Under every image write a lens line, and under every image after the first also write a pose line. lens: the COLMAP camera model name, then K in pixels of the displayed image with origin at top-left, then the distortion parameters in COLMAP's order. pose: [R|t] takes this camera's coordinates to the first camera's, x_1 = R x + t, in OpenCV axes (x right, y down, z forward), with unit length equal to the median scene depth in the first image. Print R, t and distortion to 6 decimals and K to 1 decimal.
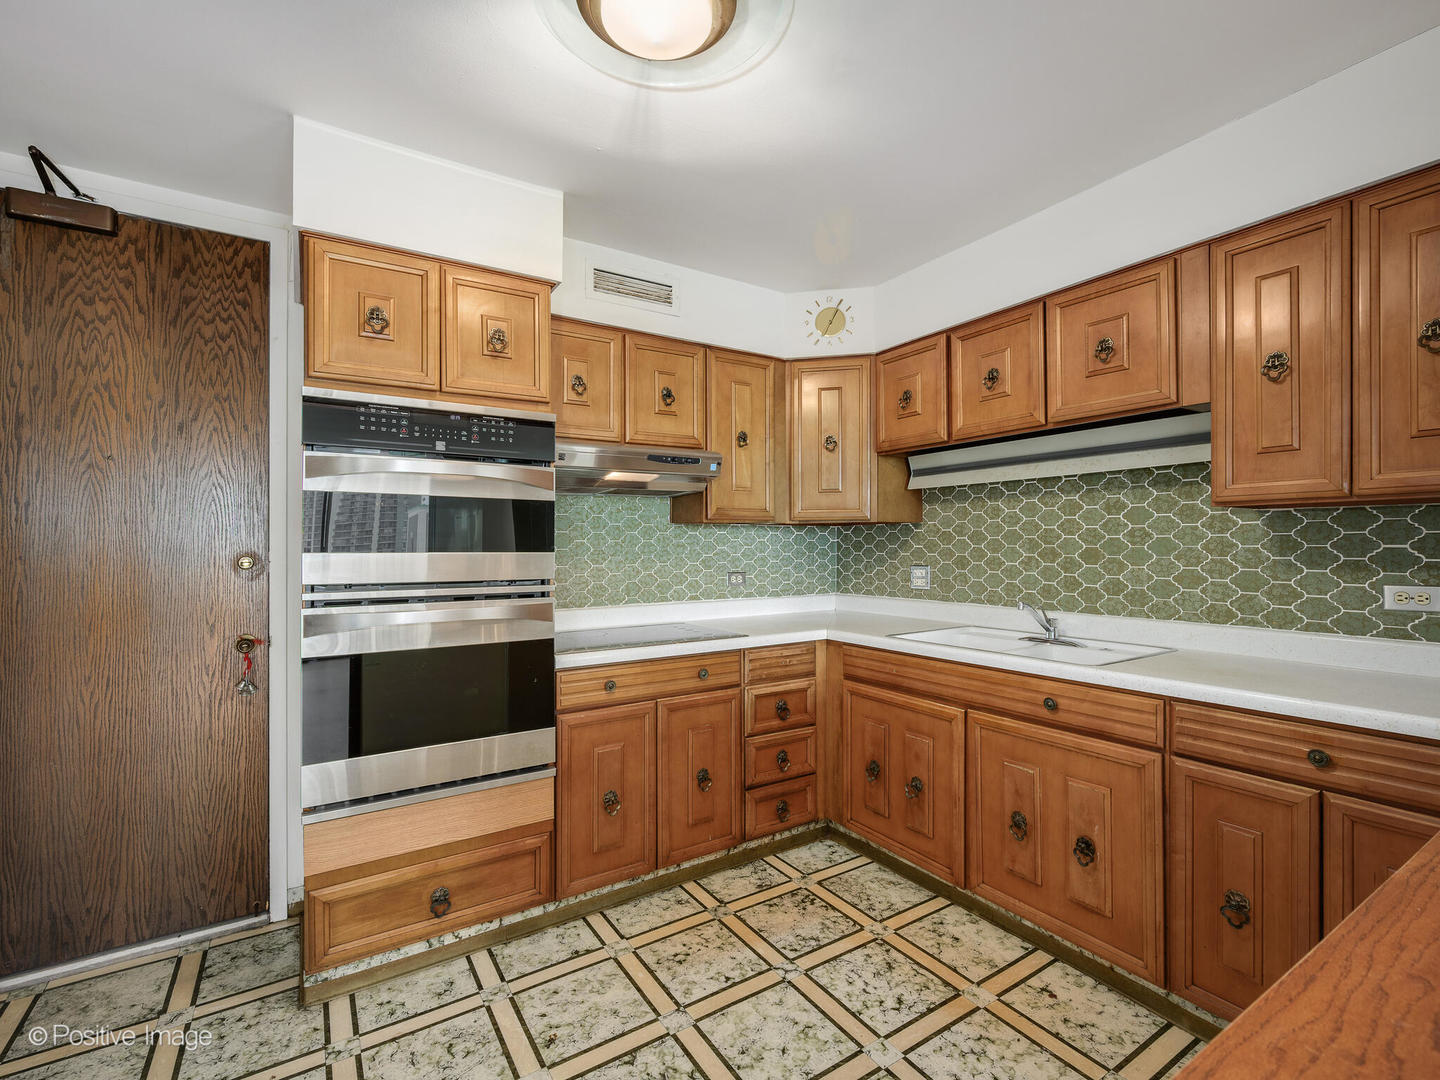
lens RADIAL K [[659.3, 0, 716.7], [0, 659.3, 551.5], [0, 0, 1]] dist [-0.001132, -0.000253]
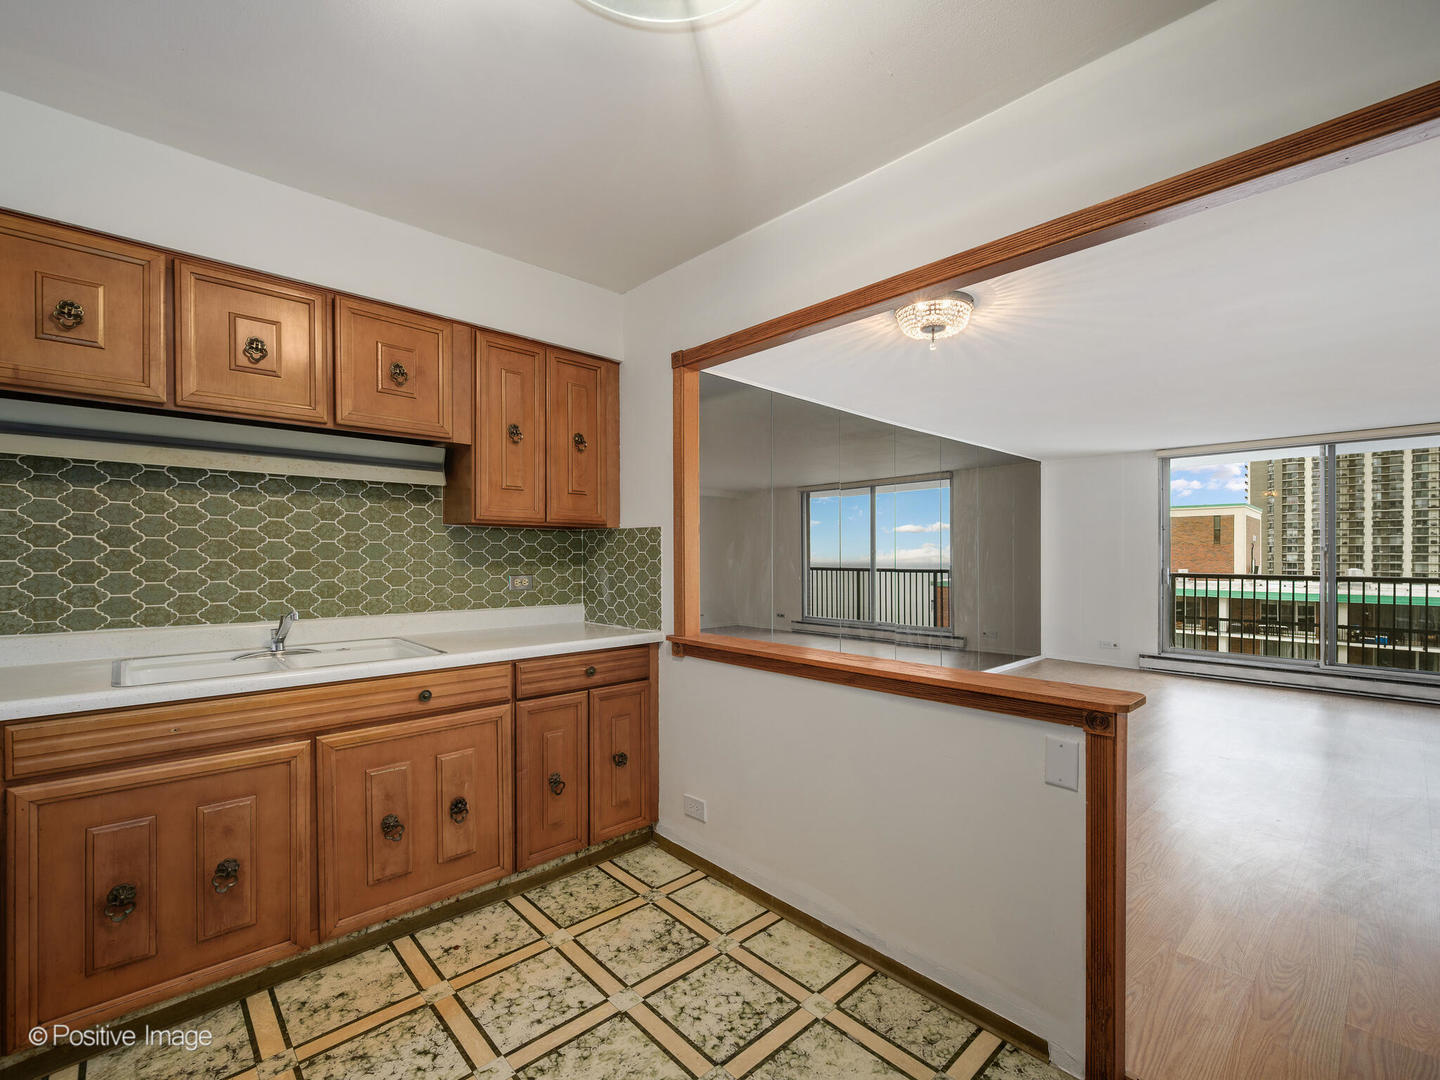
lens RADIAL K [[636.6, 0, 718.5], [0, 636.6, 562.5], [0, 0, 1]] dist [0.000796, 0.000243]
pose [[-0.178721, -0.009787, 0.983851, -0.545205], [0.004354, 0.999933, 0.010738, 0.002838], [-0.983890, 0.006202, -0.178667, 0.636467]]
